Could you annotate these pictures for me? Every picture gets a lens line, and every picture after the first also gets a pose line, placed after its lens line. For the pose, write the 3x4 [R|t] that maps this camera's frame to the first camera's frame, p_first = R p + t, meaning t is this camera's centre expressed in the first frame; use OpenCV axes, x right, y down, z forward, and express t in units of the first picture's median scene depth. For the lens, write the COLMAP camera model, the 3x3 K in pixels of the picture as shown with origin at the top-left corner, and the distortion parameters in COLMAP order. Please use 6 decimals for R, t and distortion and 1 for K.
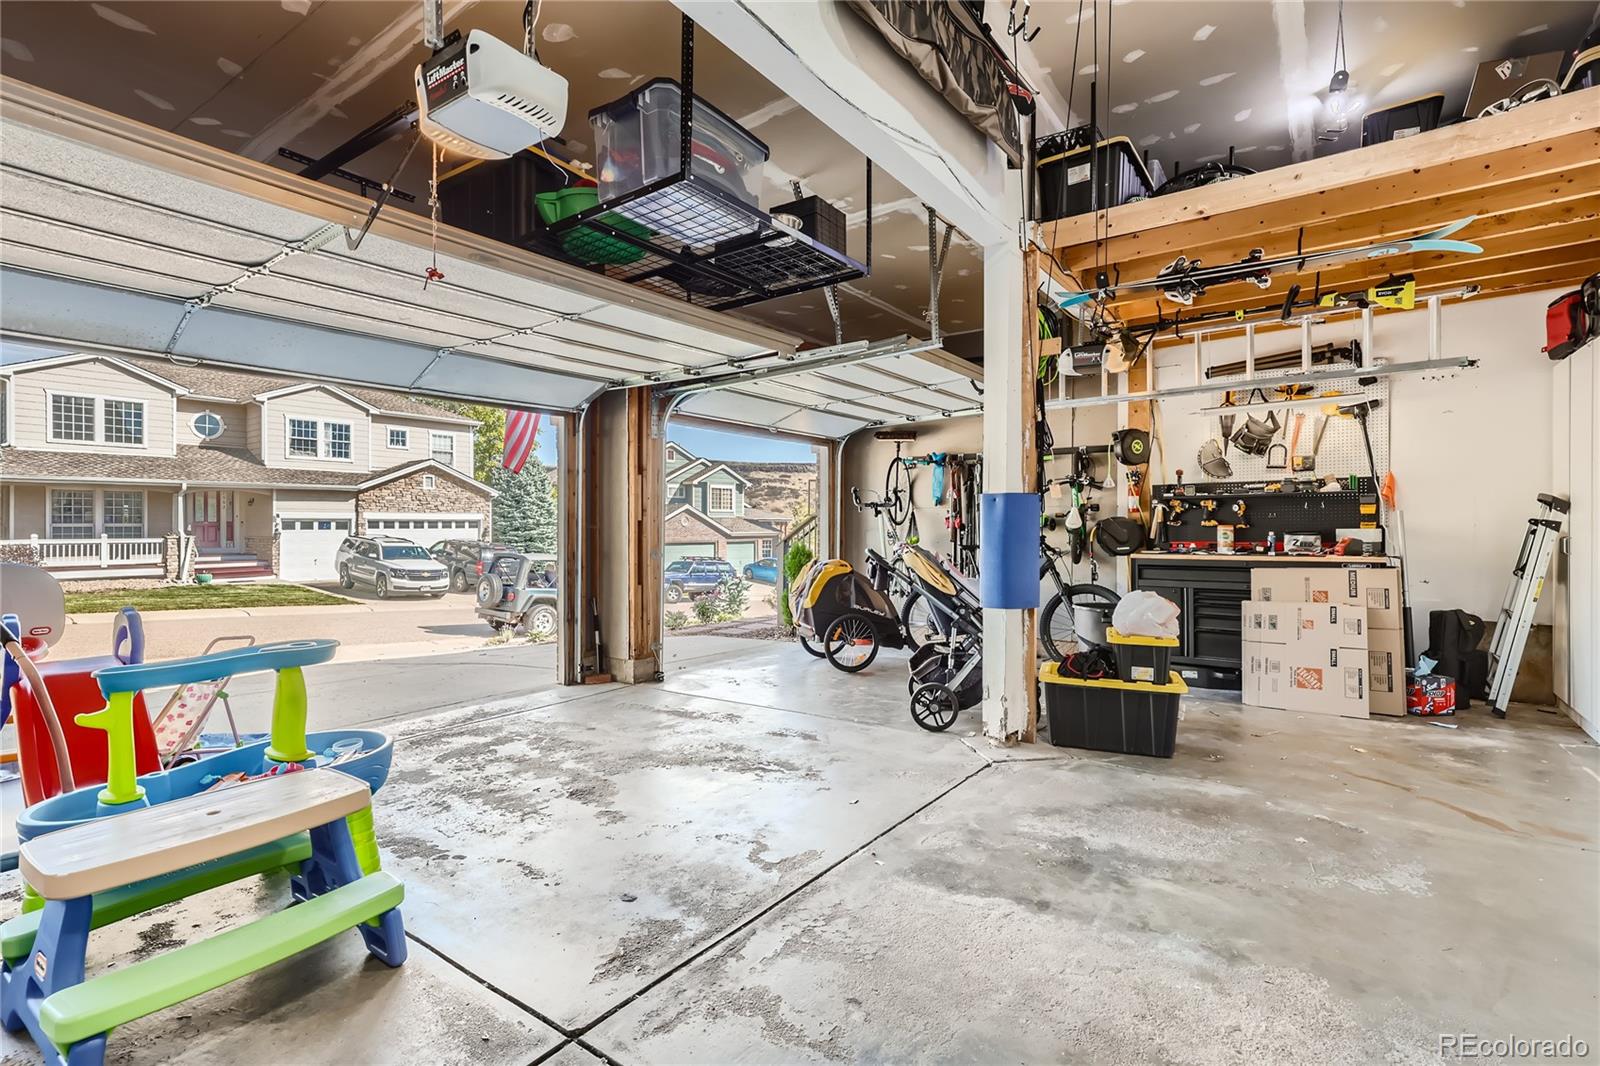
lens RADIAL K [[730.0, 0, 803.9], [0, 730.0, 529.0], [0, 0, 1]] dist [-0.001426, 0.002680]
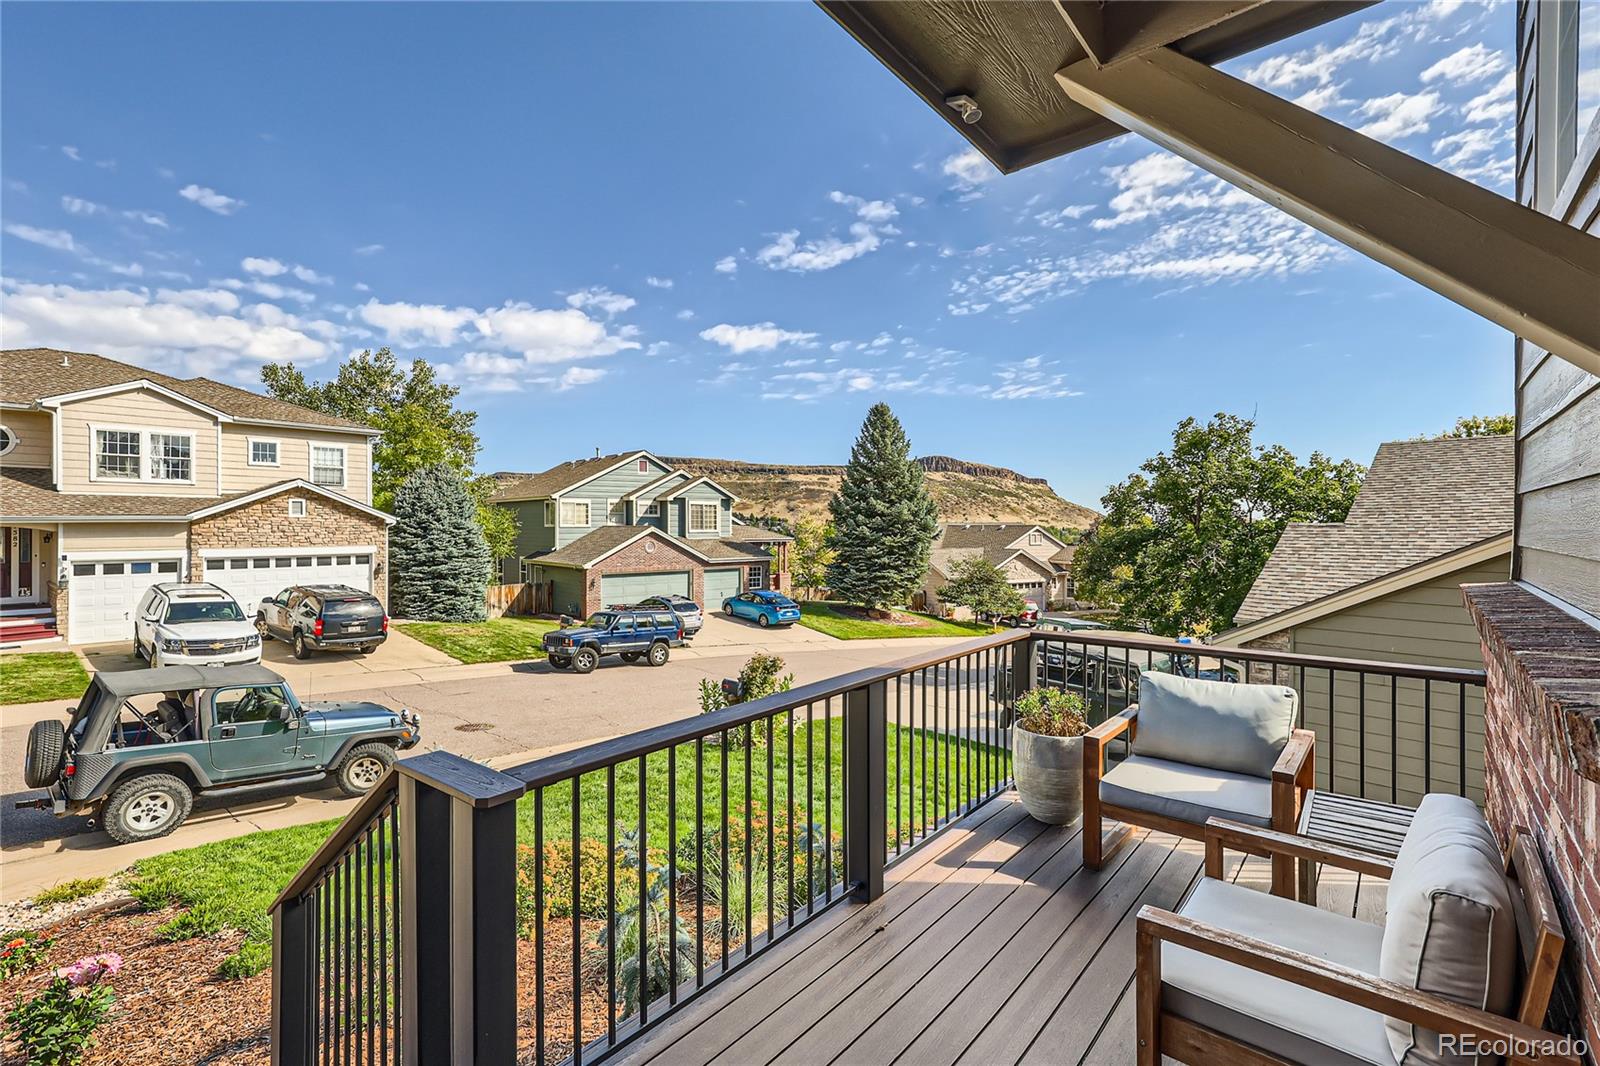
lens RADIAL K [[730.0, 0, 801.2], [0, 730.0, 531.1], [0, 0, 1]] dist [-0.001426, 0.002680]
pose [[0.998310, -0.002711, -0.058043, 0.079780], [0.002704, 0.999996, -0.000206, -0.039337], [0.058043, 0.000048, 0.998314, 0.254273]]
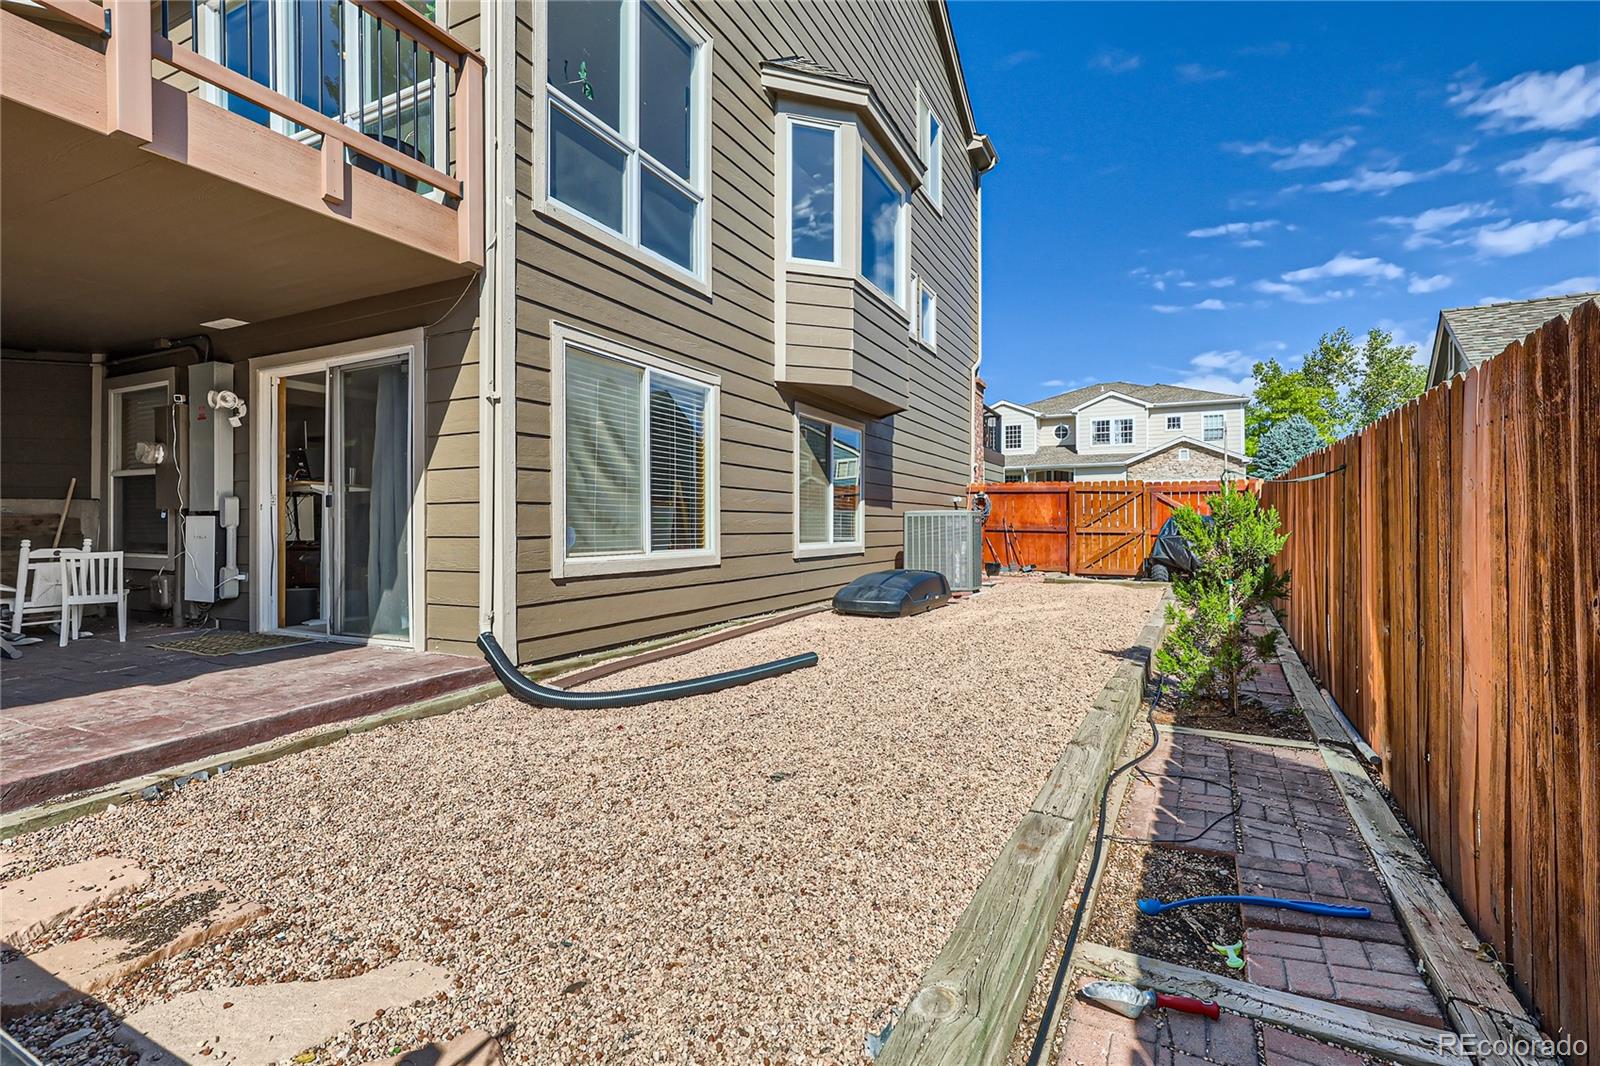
lens RADIAL K [[730.0, 0, 807.1], [0, 730.0, 525.3], [0, 0, 1]] dist [-0.001426, 0.002680]
pose [[0.164794, 0.000015, -0.986328, 0.653662], [-0.009052, 0.999958, -0.001497, 0.069048], [0.986286, 0.009175, 0.164787, 0.156617]]
